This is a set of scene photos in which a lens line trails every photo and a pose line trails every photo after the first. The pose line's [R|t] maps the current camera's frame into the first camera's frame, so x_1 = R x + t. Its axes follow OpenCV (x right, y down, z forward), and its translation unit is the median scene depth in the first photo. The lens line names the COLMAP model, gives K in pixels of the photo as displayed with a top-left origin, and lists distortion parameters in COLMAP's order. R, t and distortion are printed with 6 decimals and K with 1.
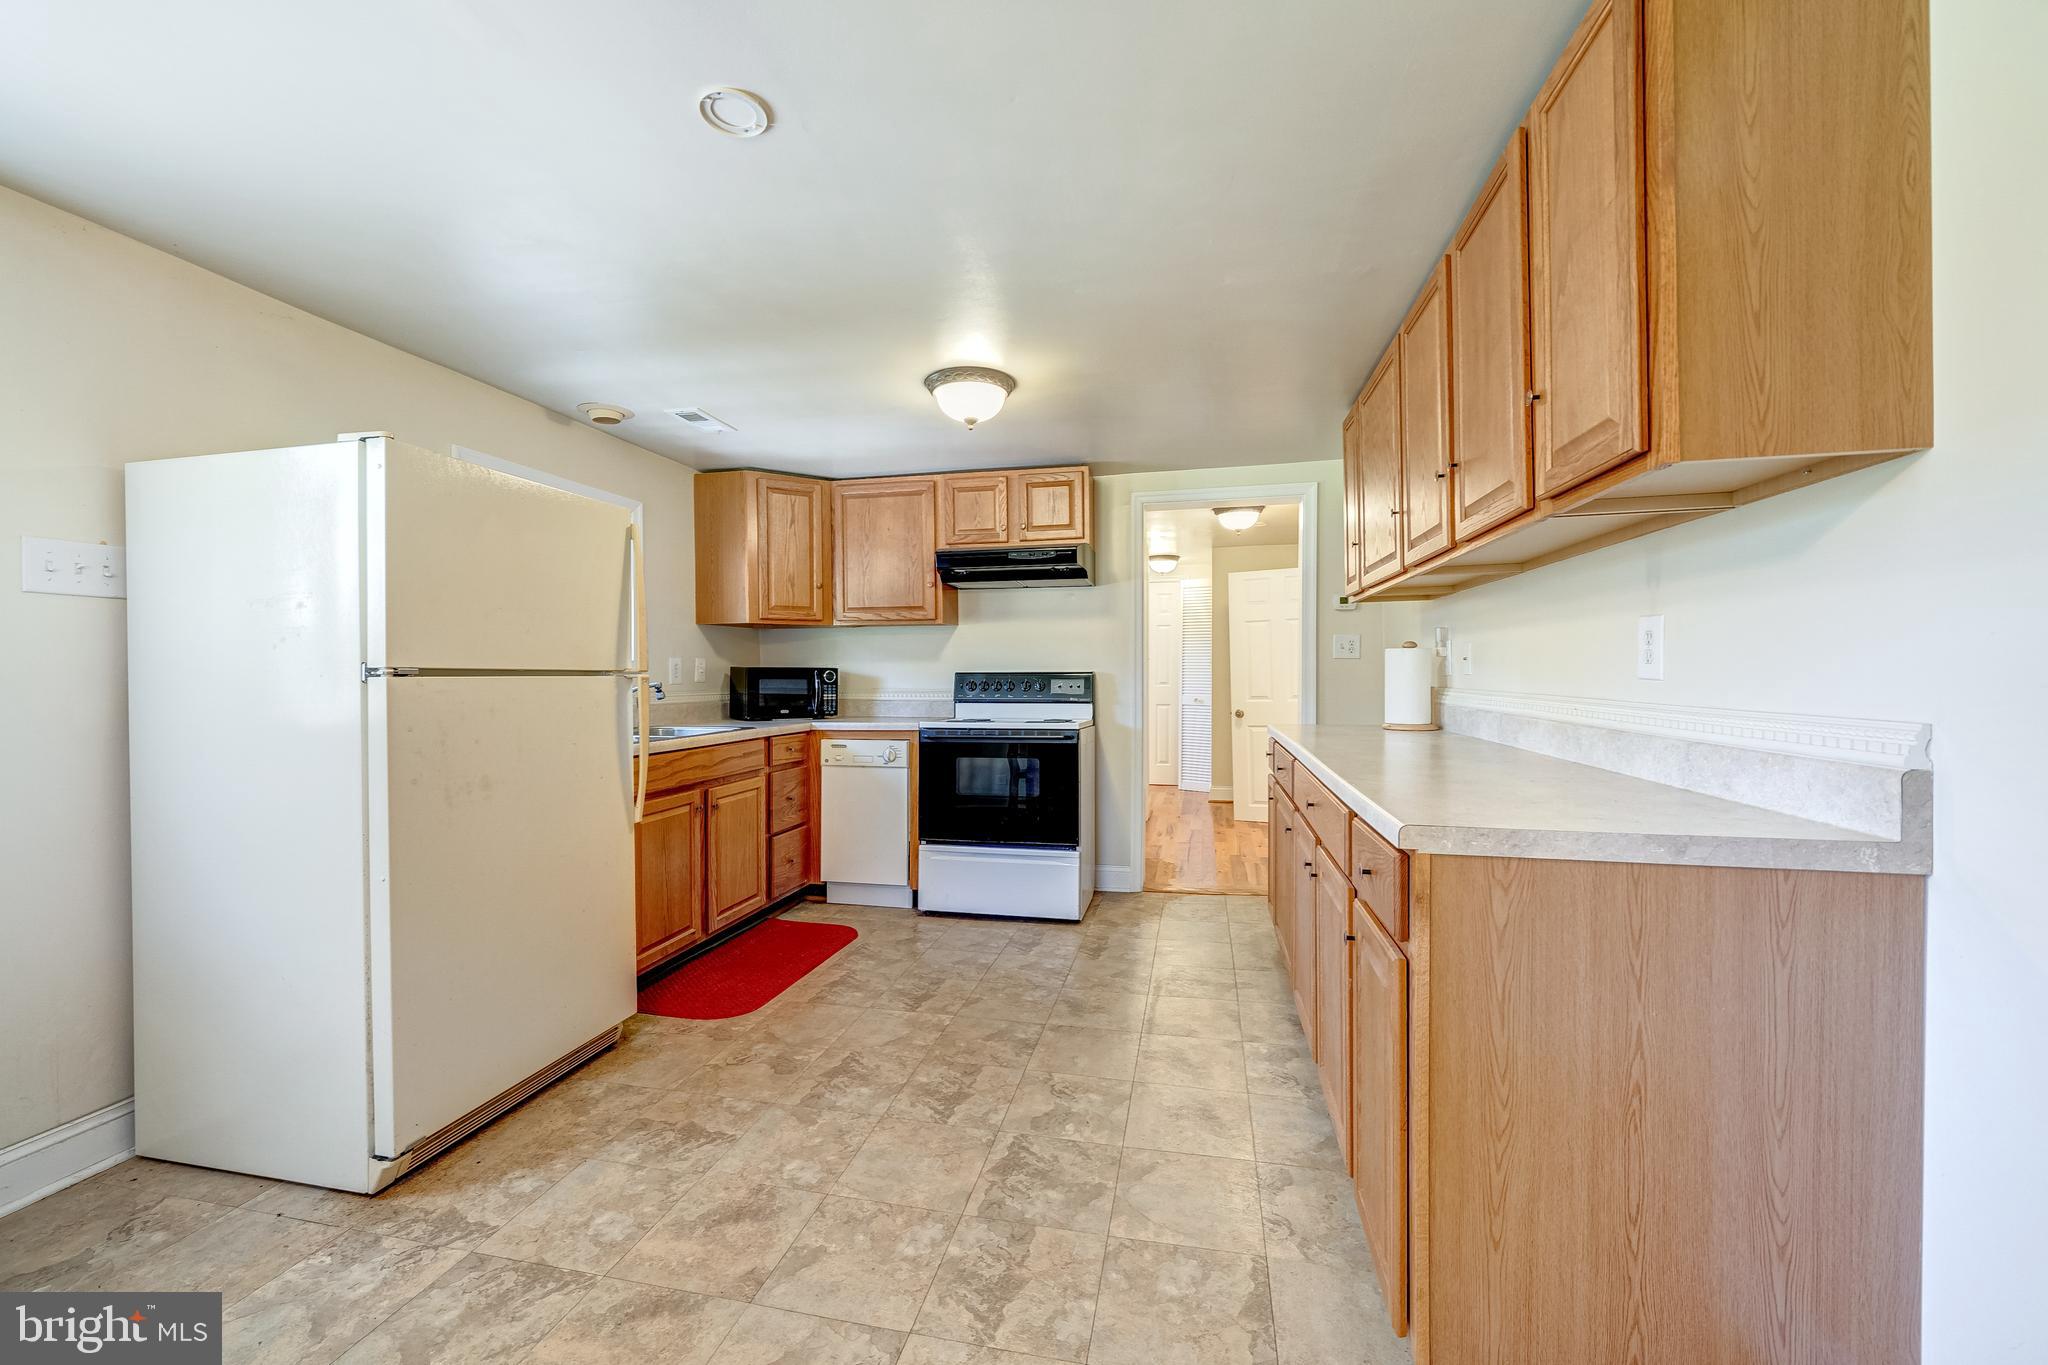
lens RADIAL K [[772.0, 0, 1038.4], [0, 772.0, 674.9], [0, 0, 1]] dist [0.002758, 0.000285]
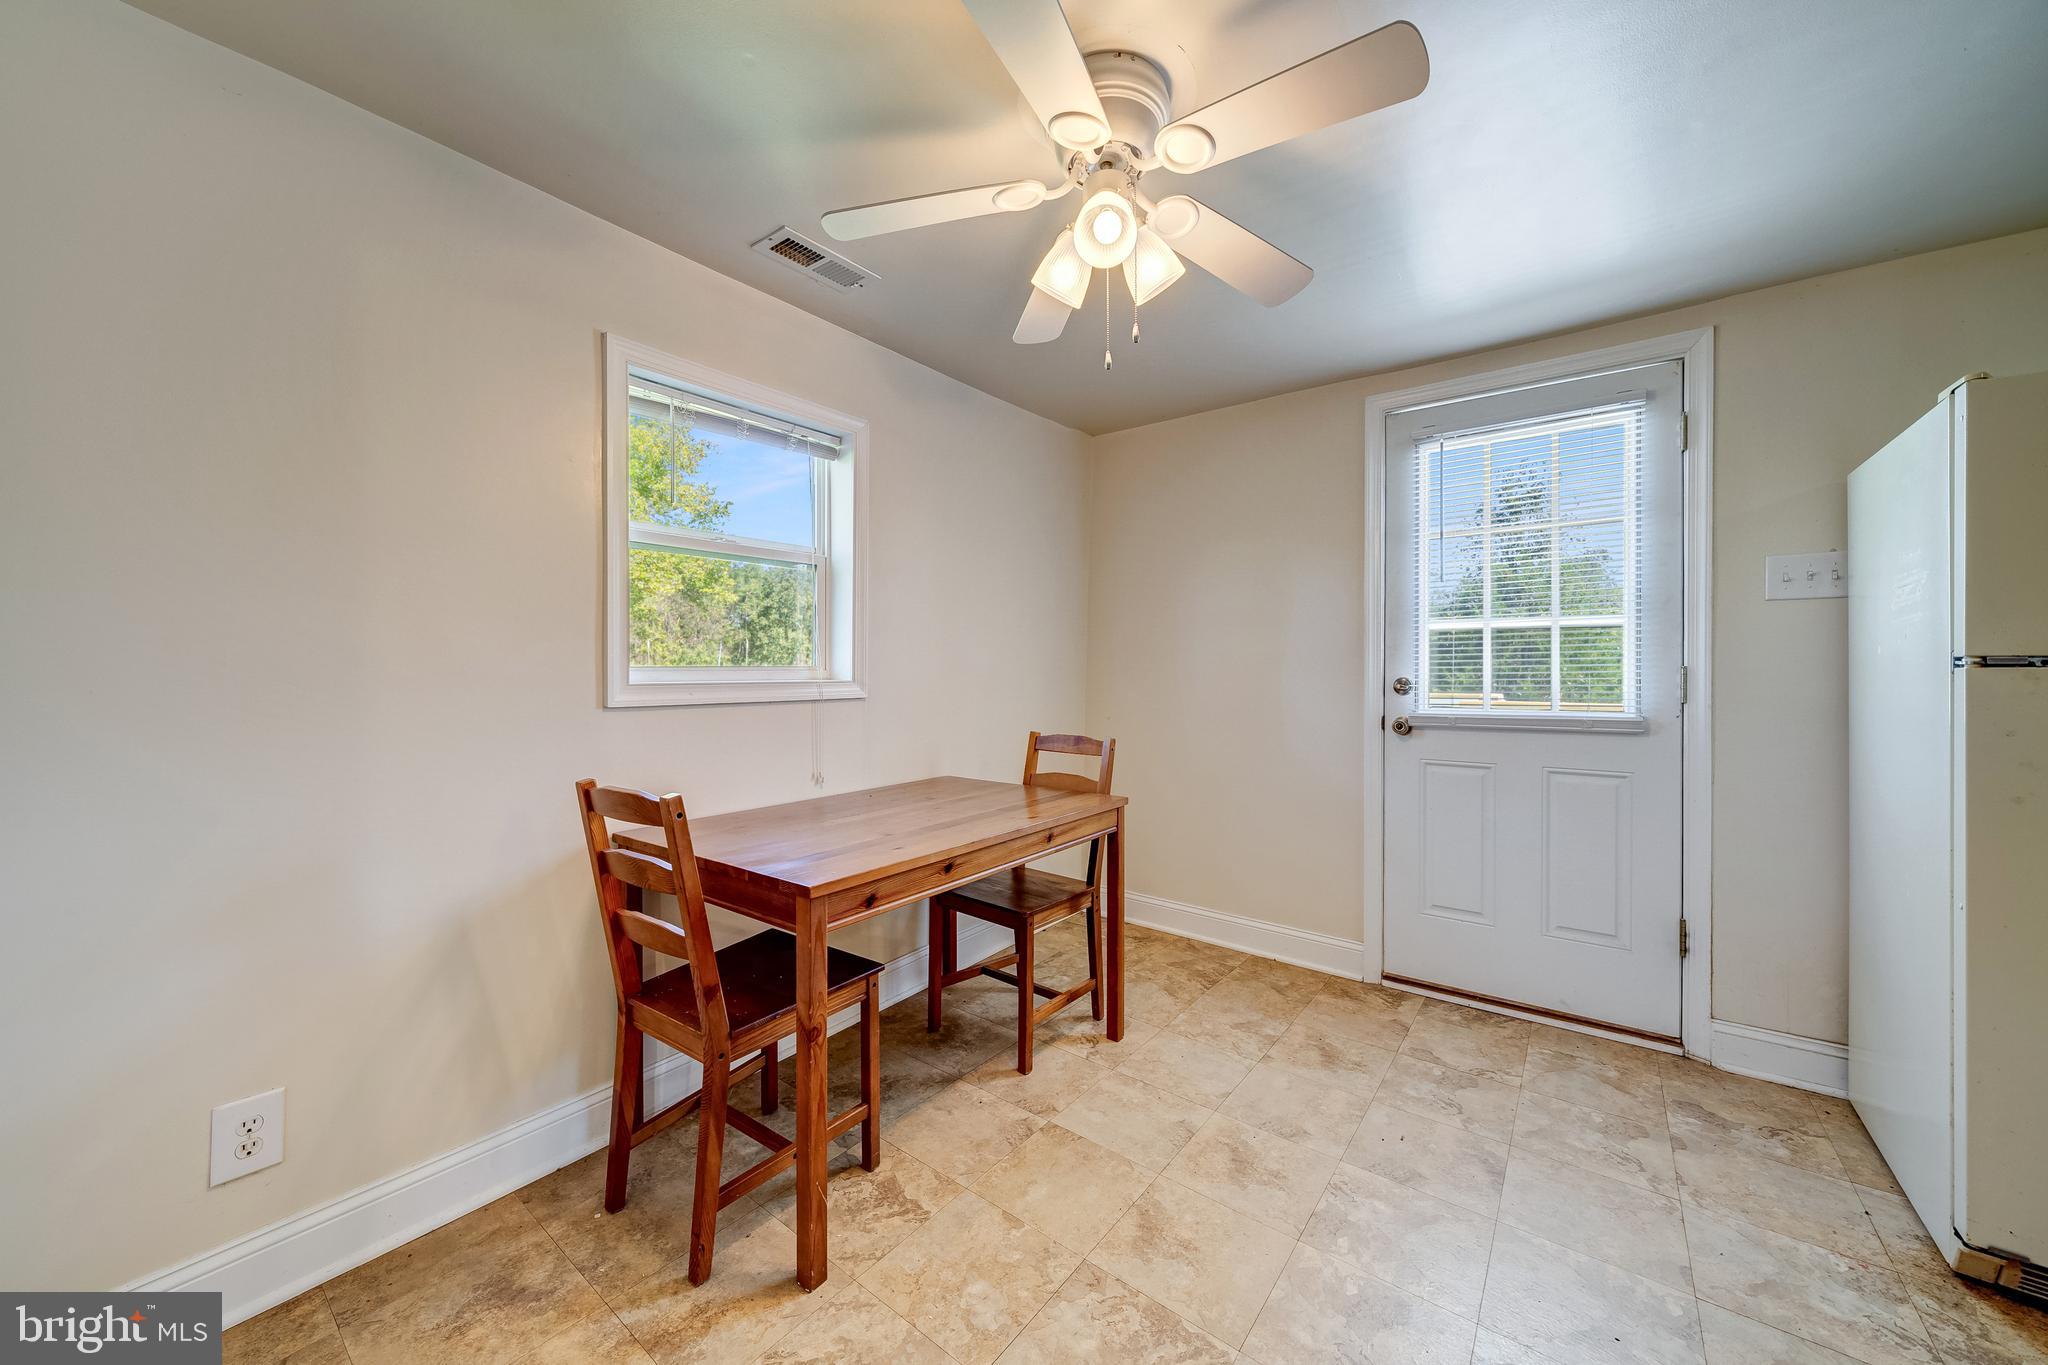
lens RADIAL K [[772.0, 0, 1039.2], [0, 772.0, 676.7], [0, 0, 1]] dist [0.002758, 0.000285]
pose [[-0.426401, 0.010304, -0.904475, 0.355625], [0.004484, 0.999947, 0.009278, 0.000038], [0.904523, -0.000099, -0.426425, 0.466898]]
